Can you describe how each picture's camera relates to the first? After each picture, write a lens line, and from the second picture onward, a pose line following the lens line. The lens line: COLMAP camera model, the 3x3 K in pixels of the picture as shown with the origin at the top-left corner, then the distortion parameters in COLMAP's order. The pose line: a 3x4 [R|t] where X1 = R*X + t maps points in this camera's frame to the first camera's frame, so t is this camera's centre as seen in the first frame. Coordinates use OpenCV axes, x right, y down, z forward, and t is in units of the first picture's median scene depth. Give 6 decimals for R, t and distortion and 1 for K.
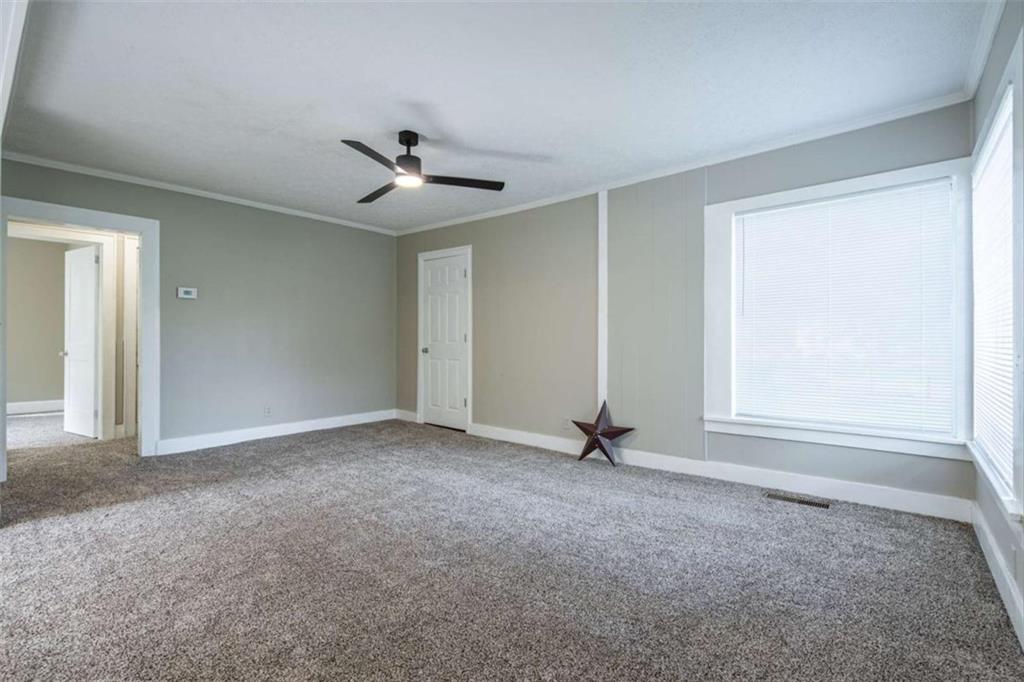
lens RADIAL K [[465.6, 0, 512.0], [0, 465.6, 341.0], [0, 0, 1]] dist [-0.004165, -0.000232]
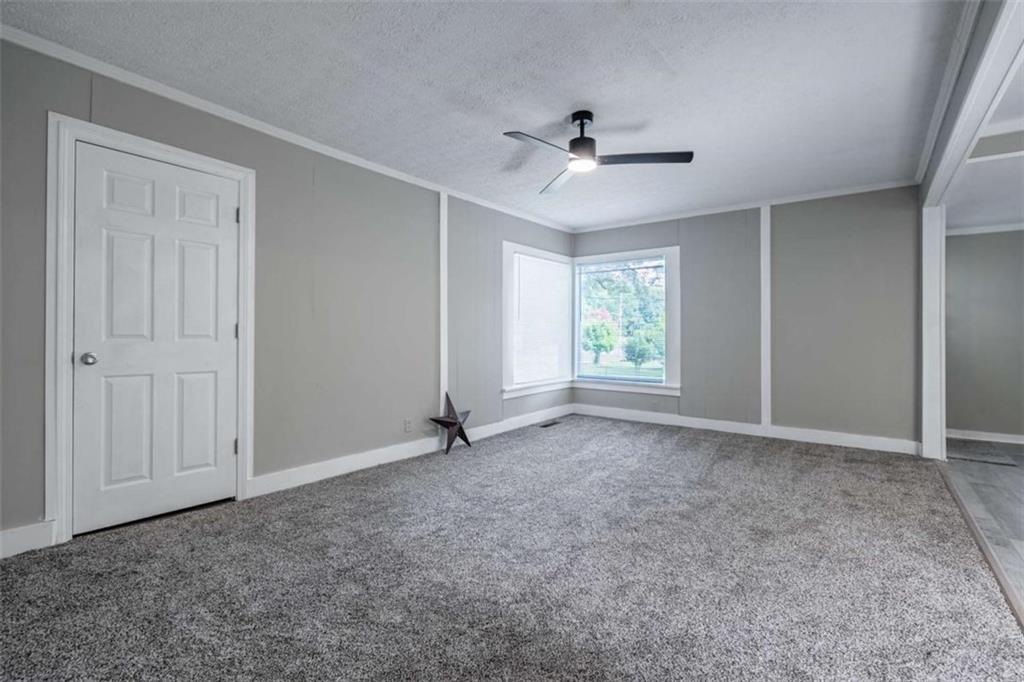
lens RADIAL K [[461.4, 0, 516.2], [0, 461.4, 337.7], [0, 0, 1]] dist [-0.003023, 0.000196]
pose [[-0.044768, -0.007253, 0.998971, -0.848099], [-0.002656, 0.999971, 0.007142, -0.003813], [-0.998994, -0.002334, -0.044786, 0.878986]]
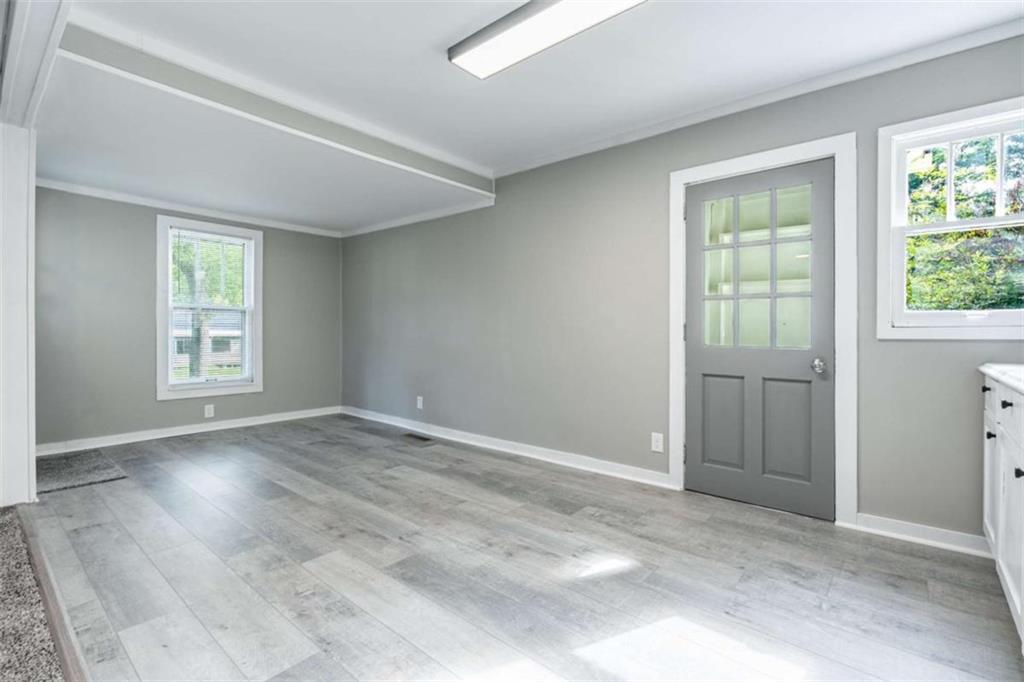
lens RADIAL K [[465.0, 0, 517.5], [0, 465.0, 326.3], [0, 0, 1]] dist [-0.000953, 0.000449]
pose [[-0.999921, -0.012392, -0.002034, -0.625610], [-0.012386, 0.999919, -0.003057, -0.001136], [0.002072, -0.003032, -0.999993, 0.618054]]
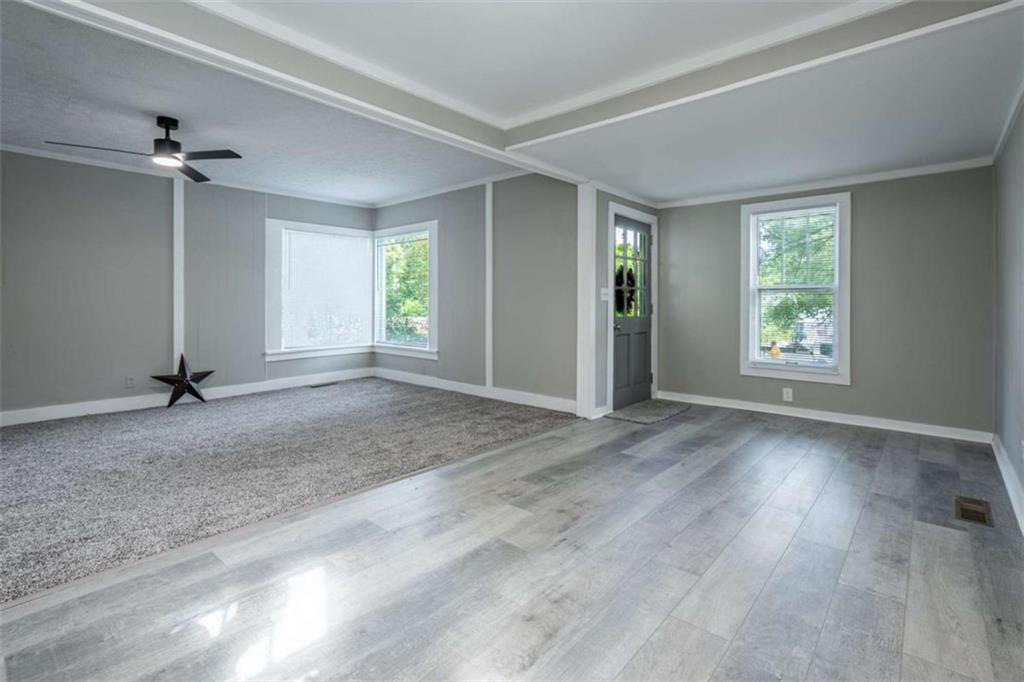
lens RADIAL K [[474.9, 0, 513.1], [0, 474.9, 305.5], [0, 0, 1]] dist [-0.003902, -0.000946]
pose [[0.022294, -0.006672, 0.999729, -0.998628], [-0.000078, 0.999978, 0.006676, -0.005817], [-0.999751, -0.000227, 0.022293, 0.112628]]
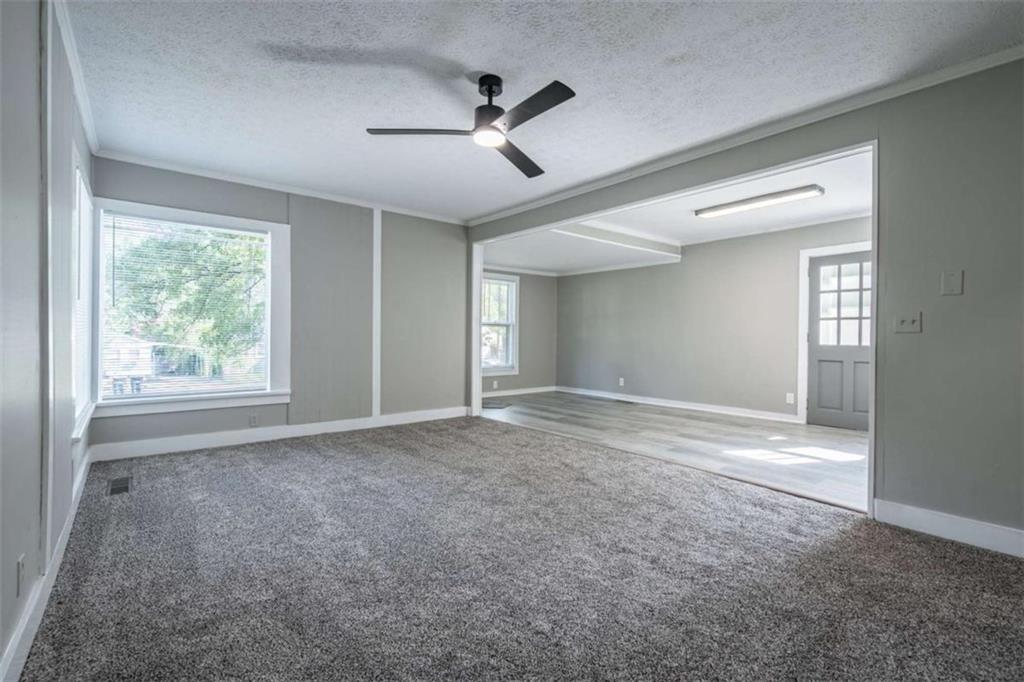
lens RADIAL K [[463.4, 0, 512.0], [0, 463.4, 341.0], [0, 0, 1]] dist [-0.004050, 0.000030]
pose [[-0.982303, -0.012301, 0.186895, -0.309905], [-0.009227, 0.999808, 0.017309, -0.003267], [-0.187072, 0.015278, -0.982227, 1.338174]]
